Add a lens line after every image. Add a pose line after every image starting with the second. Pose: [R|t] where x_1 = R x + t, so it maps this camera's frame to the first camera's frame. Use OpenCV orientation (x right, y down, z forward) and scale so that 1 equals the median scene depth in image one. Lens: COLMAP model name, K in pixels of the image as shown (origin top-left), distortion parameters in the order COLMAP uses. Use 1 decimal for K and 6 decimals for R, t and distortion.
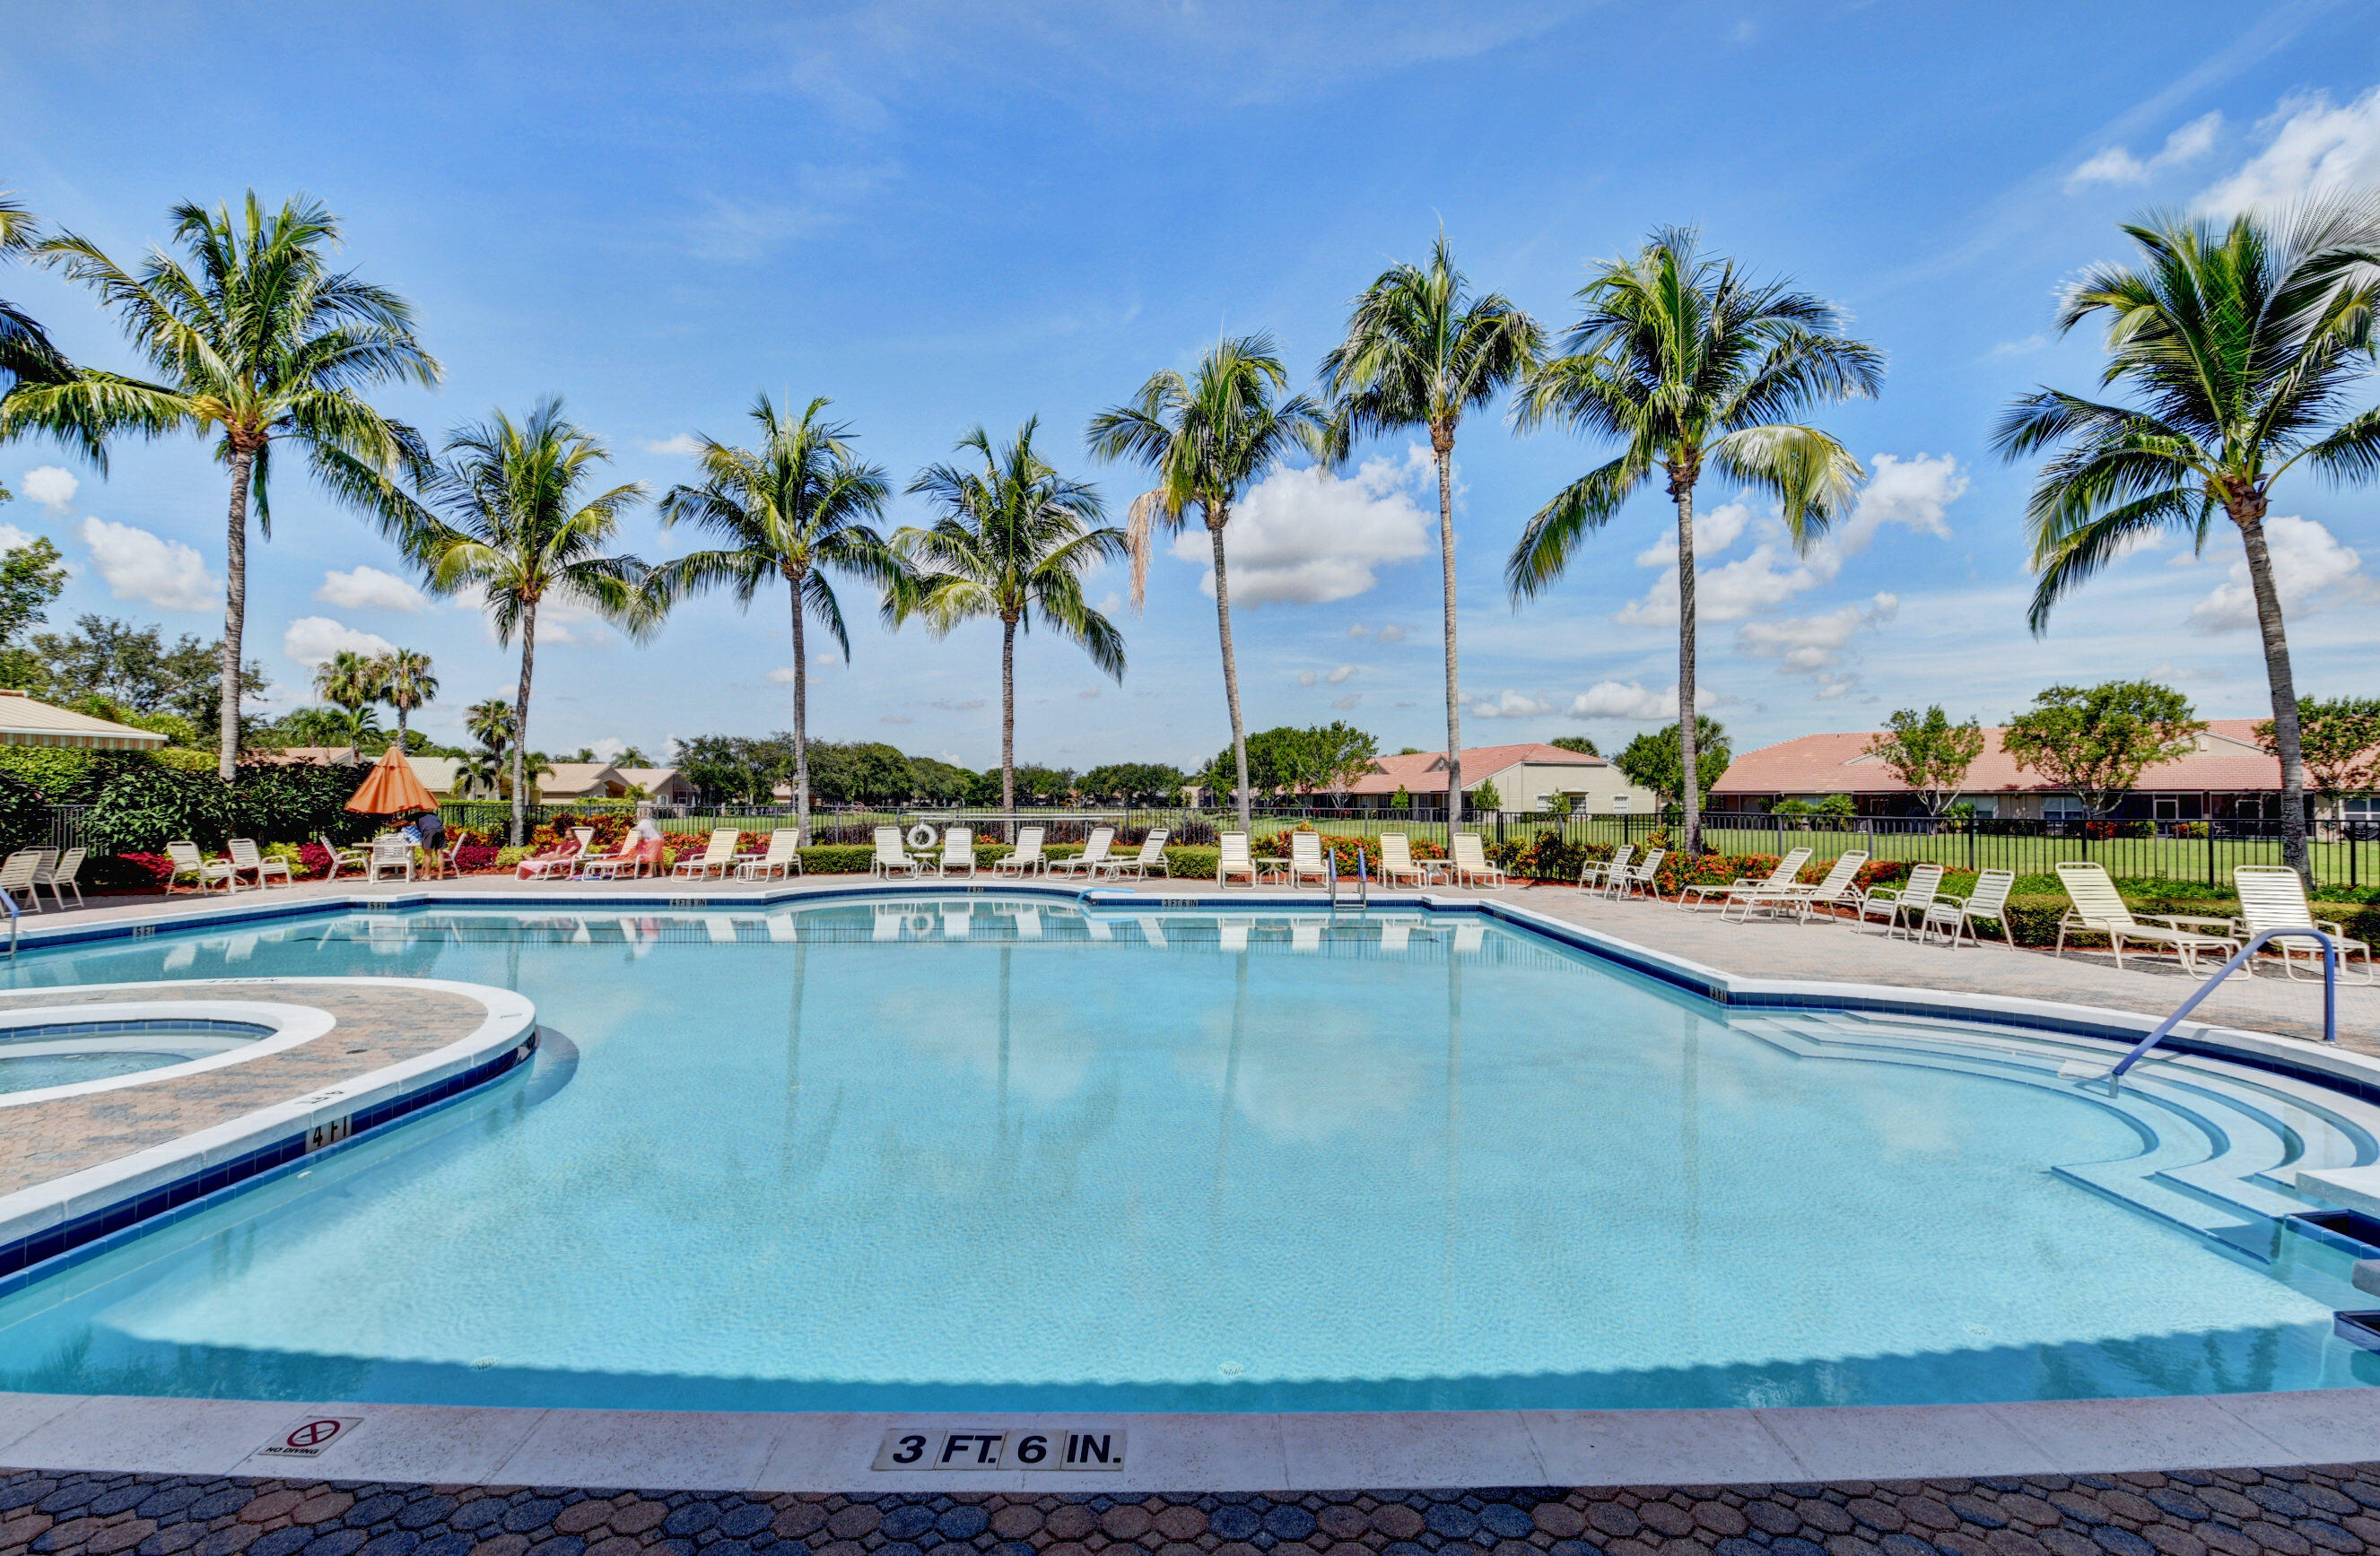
lens RADIAL K [[1054.8, 0, 1190.0], [0, 1054.8, 778.0], [0, 0, 1]] dist [-0.002492, -0.000672]
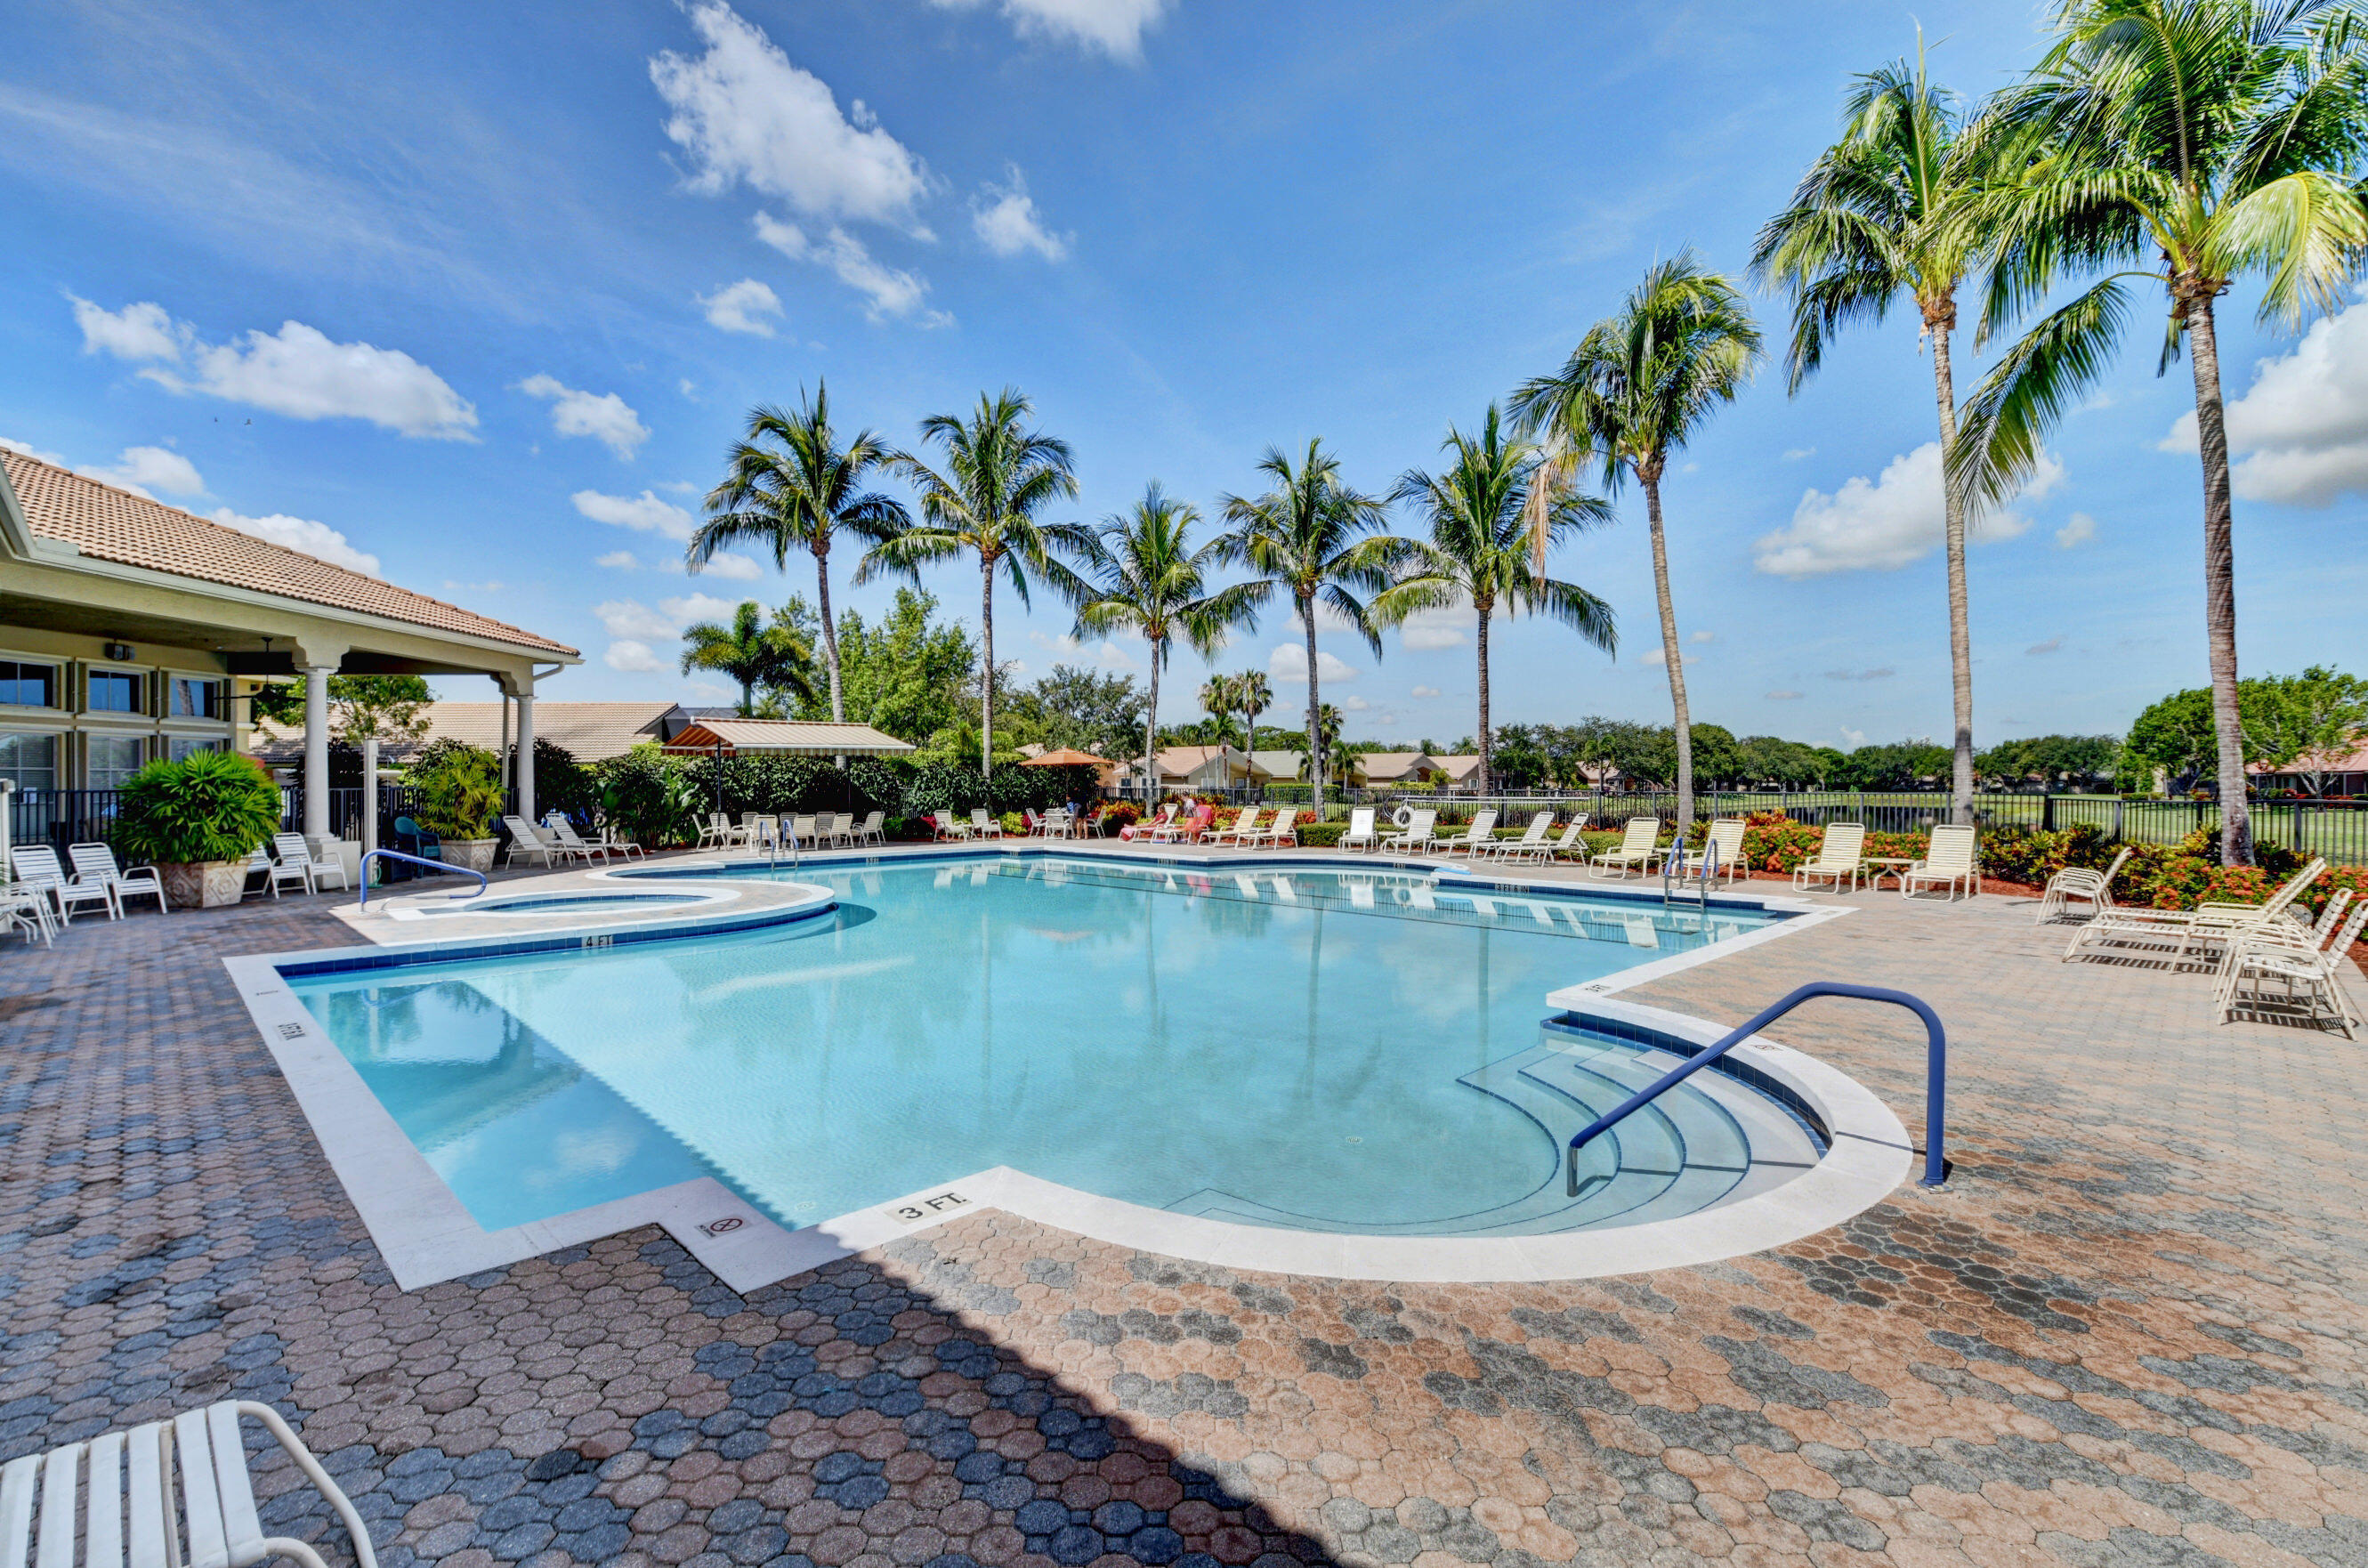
lens RADIAL K [[1034.9, 0, 1177.8], [0, 1034.9, 772.4], [0, 0, 1]] dist [0.023154, -0.035610]
pose [[0.713439, -0.010327, -0.700641, 0.320643], [0.017040, 0.999851, 0.002615, 0.002614], [0.700510, -0.013805, 0.713509, 0.070722]]
